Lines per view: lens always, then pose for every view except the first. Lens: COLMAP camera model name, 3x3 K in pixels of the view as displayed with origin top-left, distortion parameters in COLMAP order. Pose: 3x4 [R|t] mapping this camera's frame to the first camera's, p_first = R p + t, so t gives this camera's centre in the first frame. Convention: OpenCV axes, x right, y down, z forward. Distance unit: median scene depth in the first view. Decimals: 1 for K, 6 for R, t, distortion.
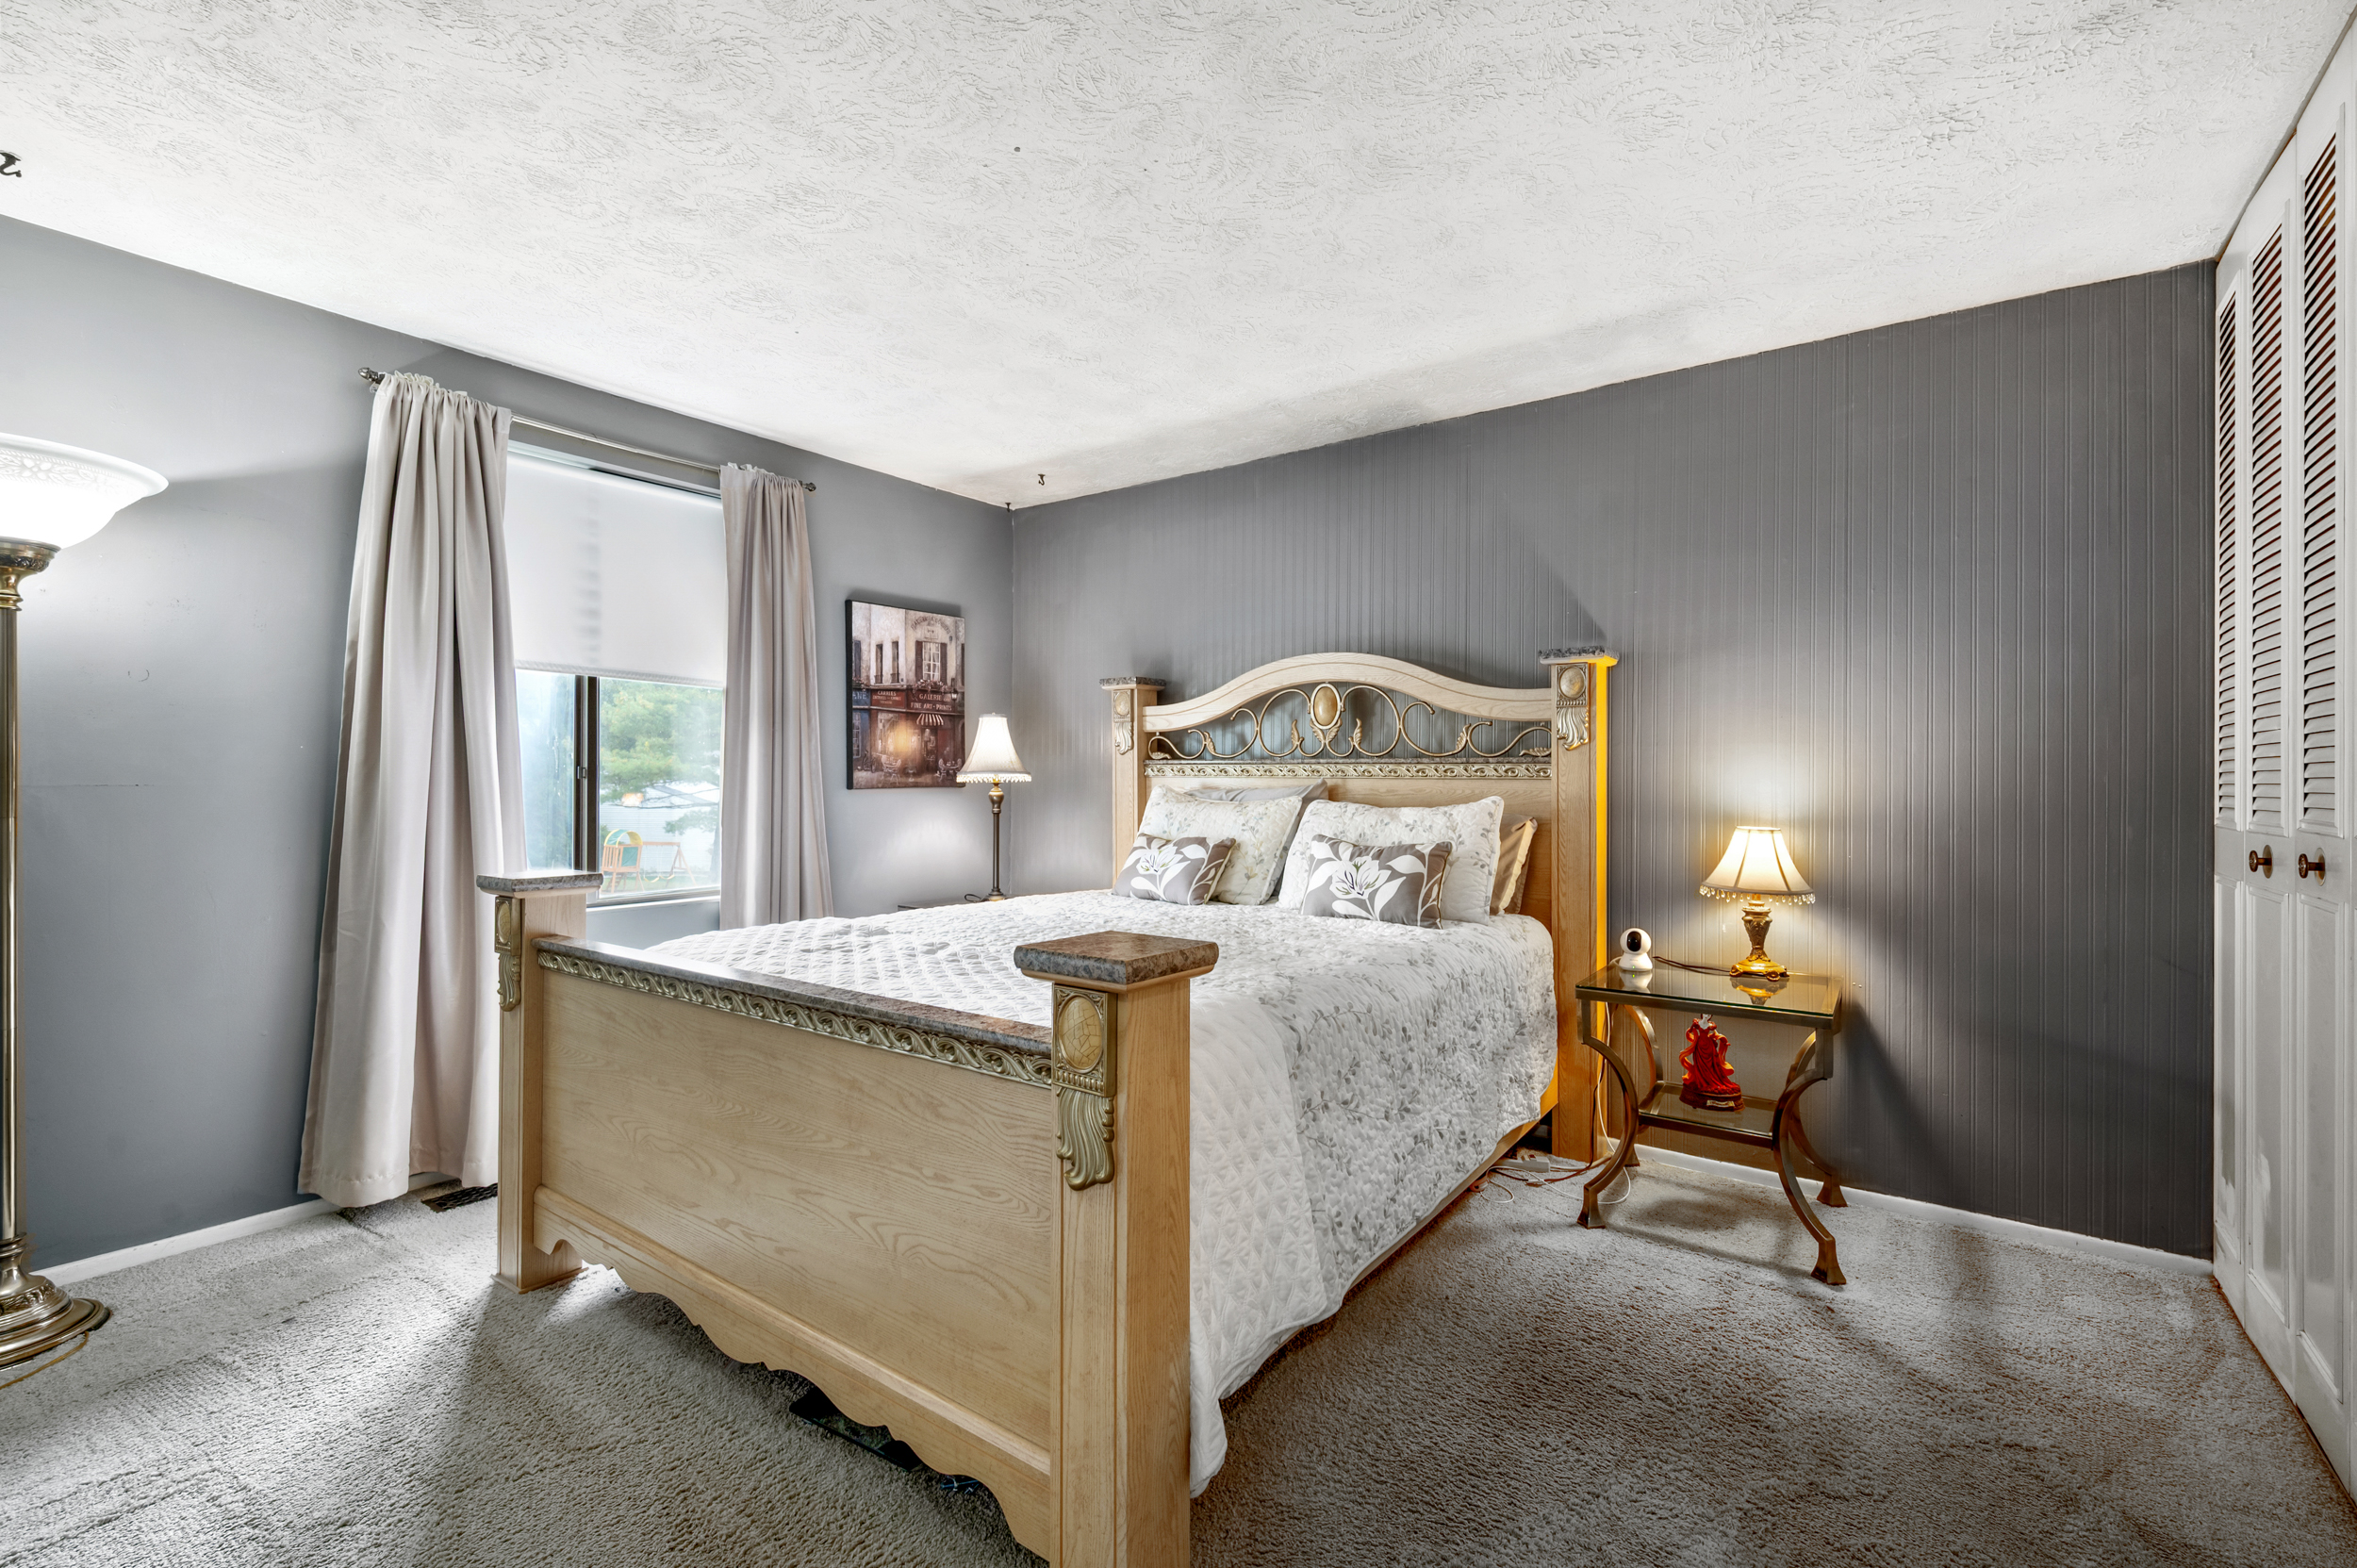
lens RADIAL K [[1024.5, 0, 1178.5], [0, 1024.5, 784.0], [0, 0, 1]] dist [-0.001844, -0.000211]
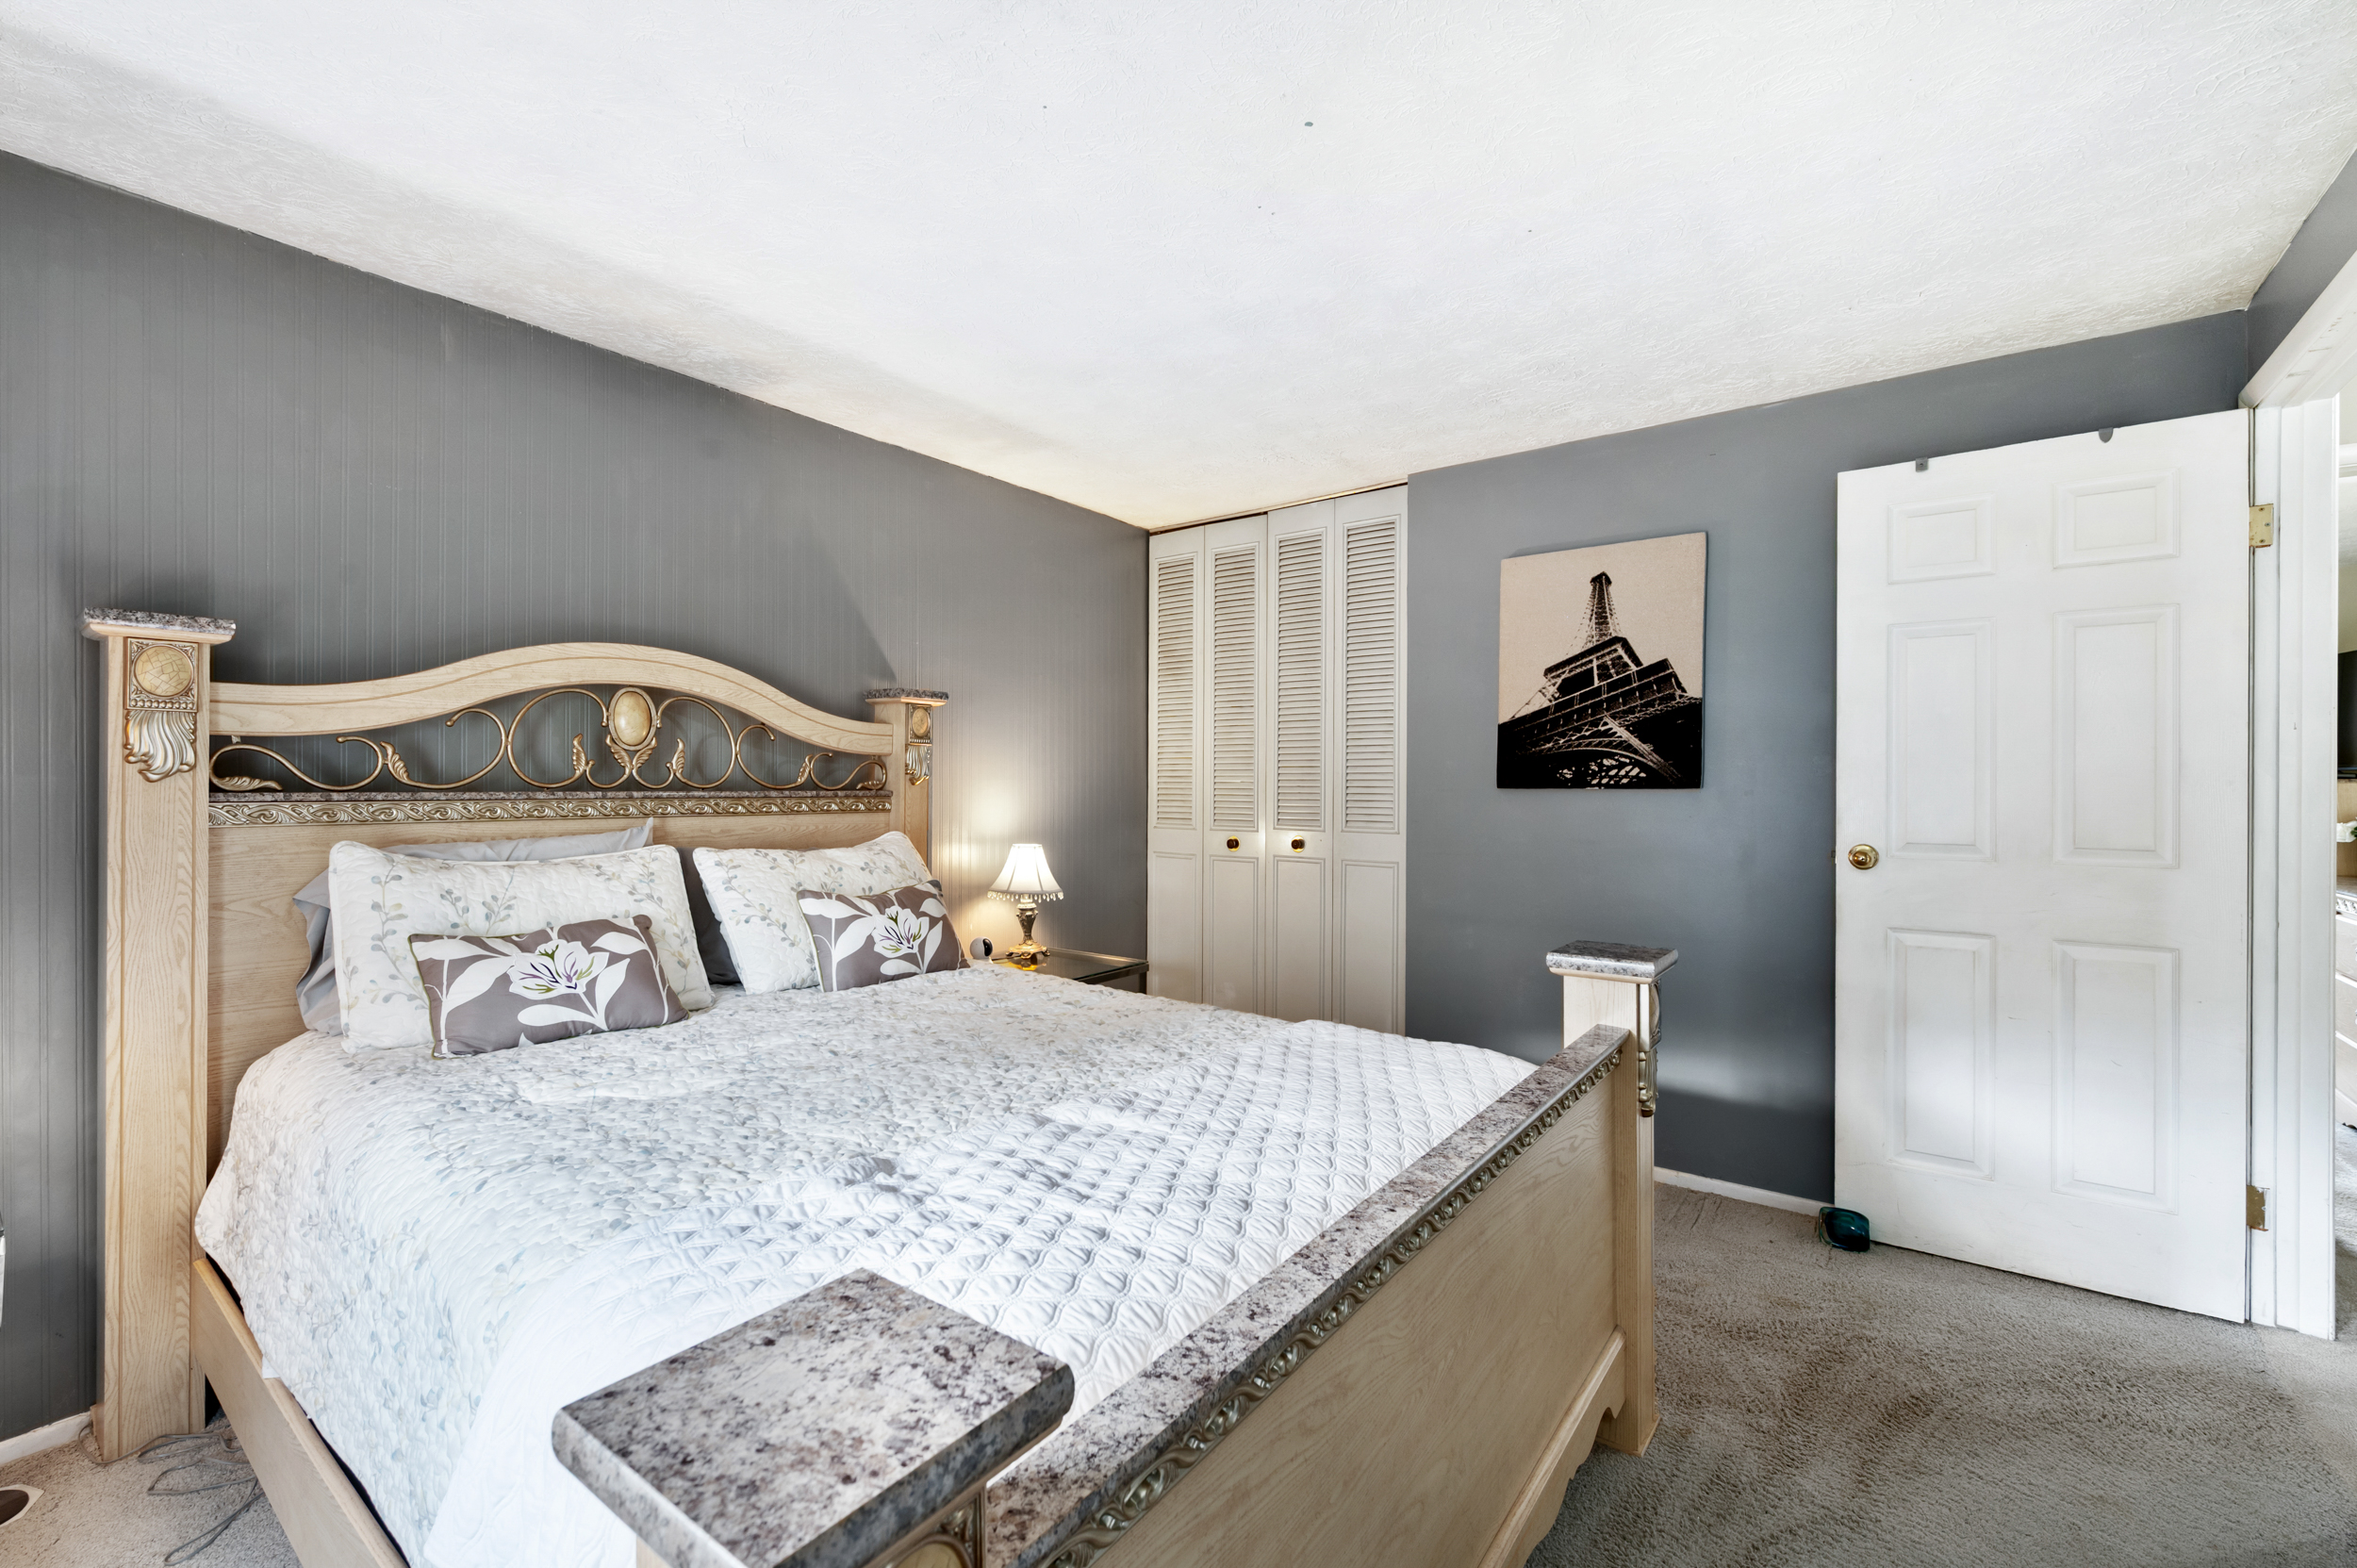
lens RADIAL K [[1024.5, 0, 1178.5], [0, 1024.5, 784.0], [0, 0, 1]] dist [-0.001844, -0.000211]
pose [[-0.009496, -0.008584, 0.999918, -0.638350], [-0.000756, 0.999963, 0.008577, -0.039755], [-0.999955, -0.000674, -0.009502, 0.677416]]
